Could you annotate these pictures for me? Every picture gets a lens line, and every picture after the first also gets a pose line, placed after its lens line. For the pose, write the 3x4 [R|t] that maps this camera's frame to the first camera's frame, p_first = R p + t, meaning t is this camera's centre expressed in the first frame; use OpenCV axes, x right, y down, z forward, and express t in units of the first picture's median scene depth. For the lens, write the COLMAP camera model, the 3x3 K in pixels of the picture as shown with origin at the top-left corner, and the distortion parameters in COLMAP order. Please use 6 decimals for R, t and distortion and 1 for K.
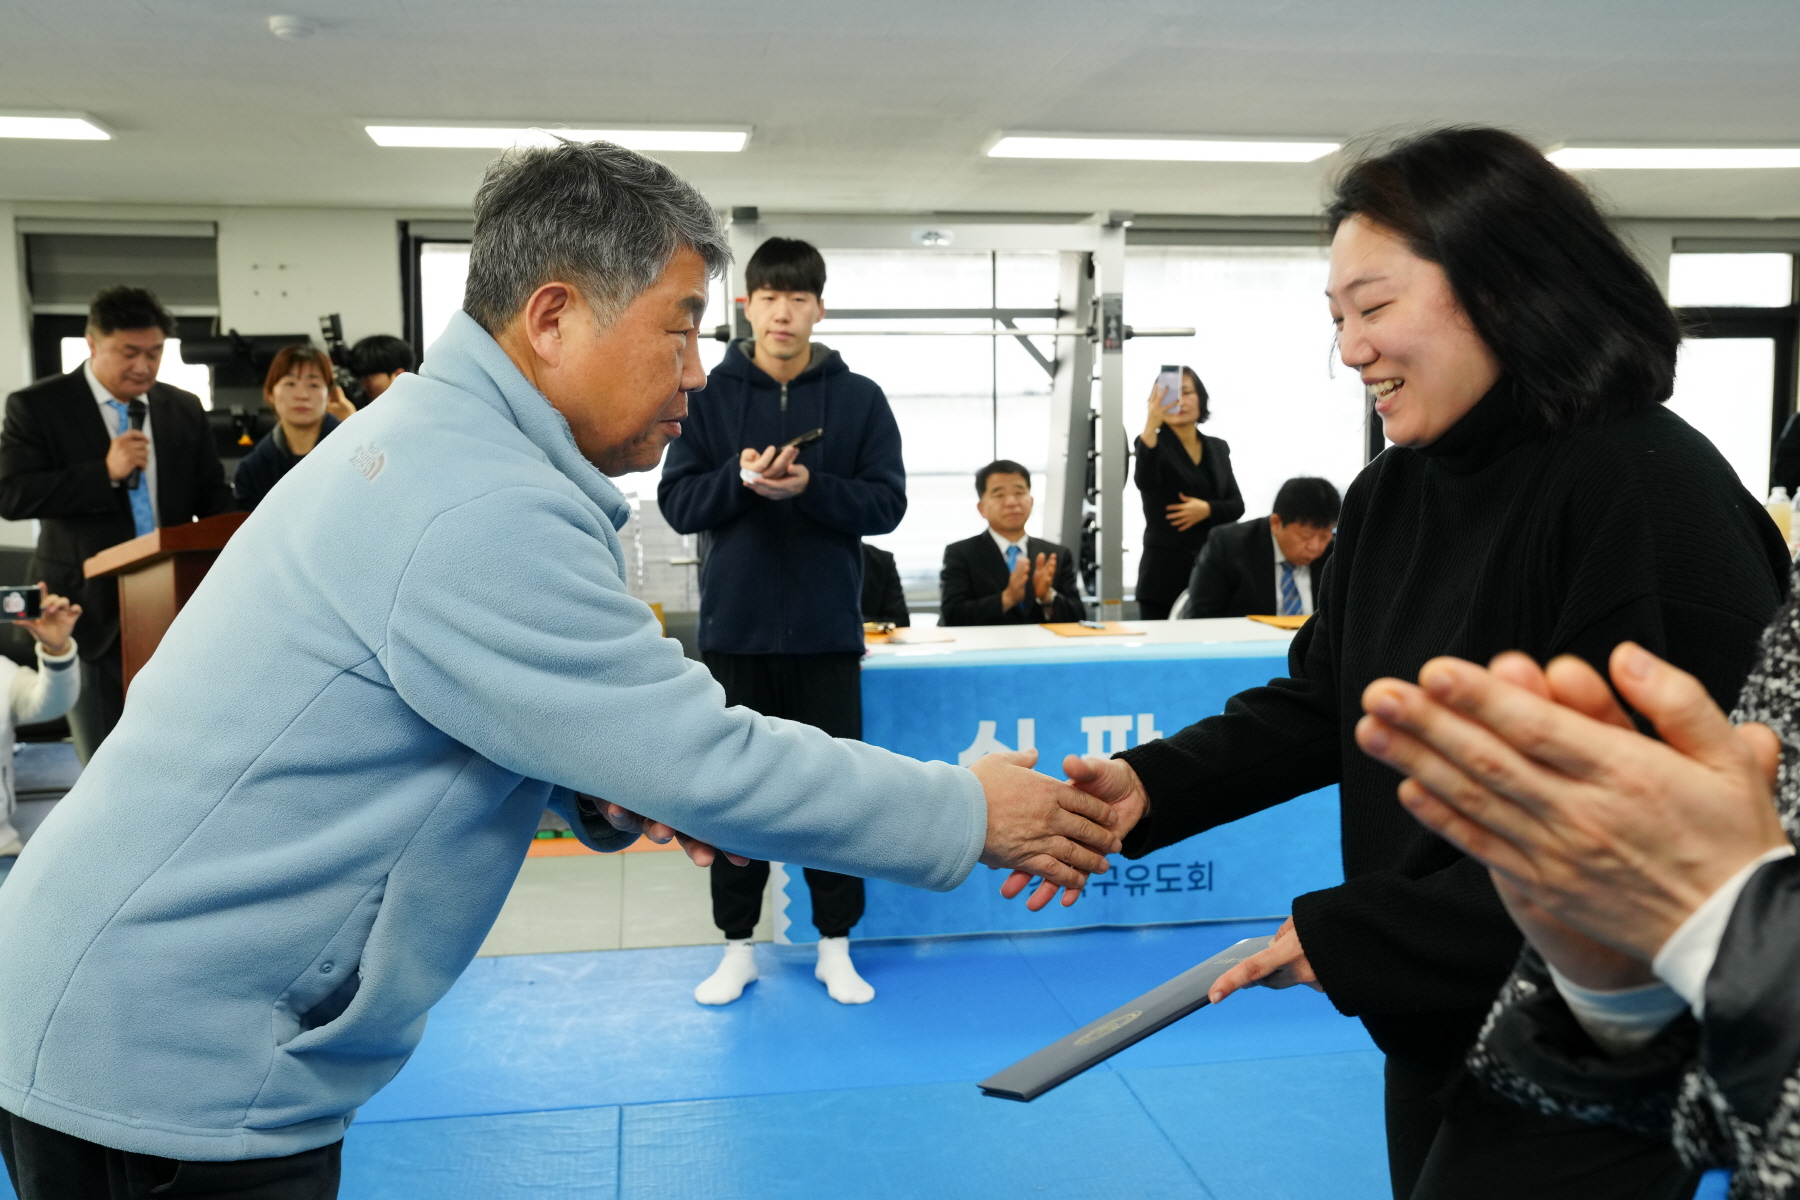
lens RADIAL K [[1597.1, 0, 875.7], [0, 1597.1, 582.3], [0, 0, 1]] dist [-0.047612, 0.107674]
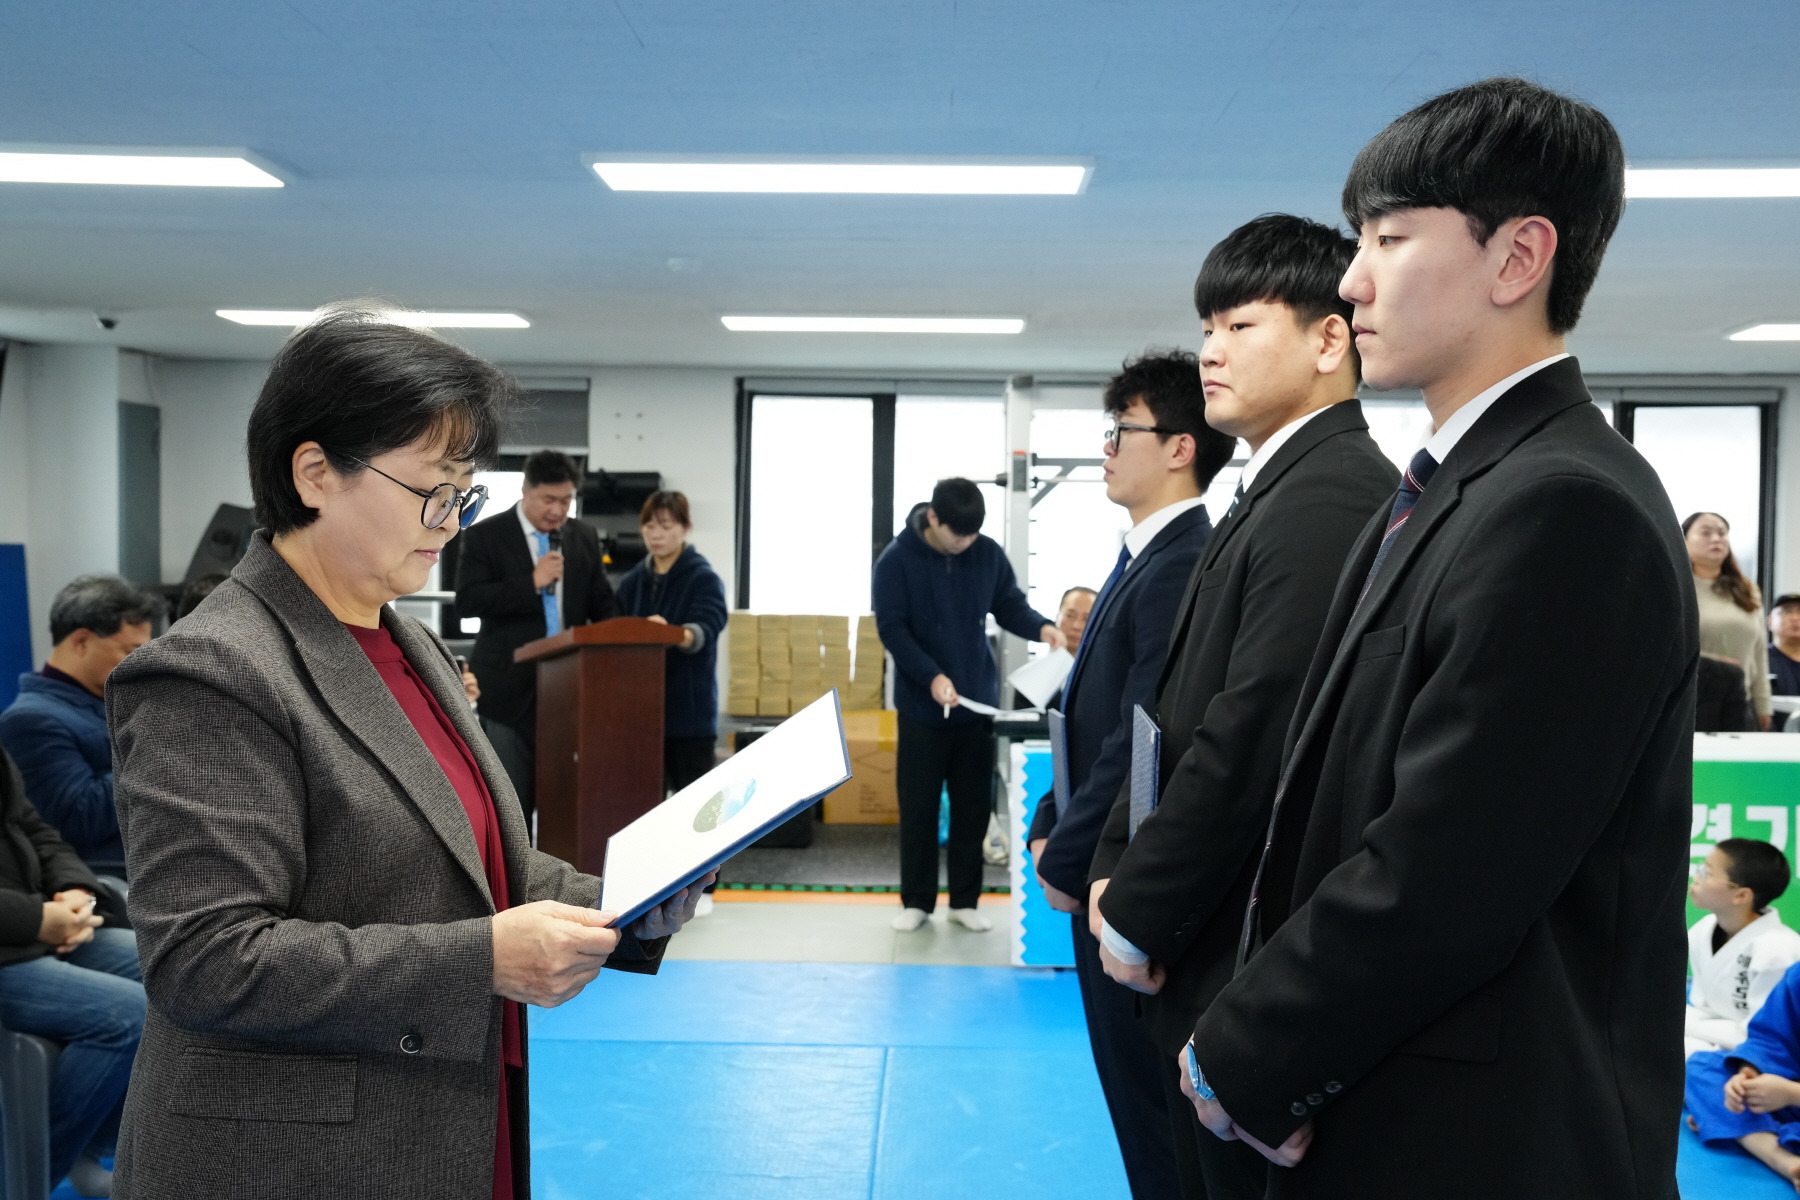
lens RADIAL K [[1700.6, 0, 899.7], [0, 1700.6, 618.8], [0, 0, 1]] dist [0.002735, 0.017573]
pose [[0.984795, 0.028876, -0.171305, 0.045400], [-0.038347, 0.997898, -0.052237, 0.014492], [0.169436, 0.058012, 0.983832, -0.230899]]
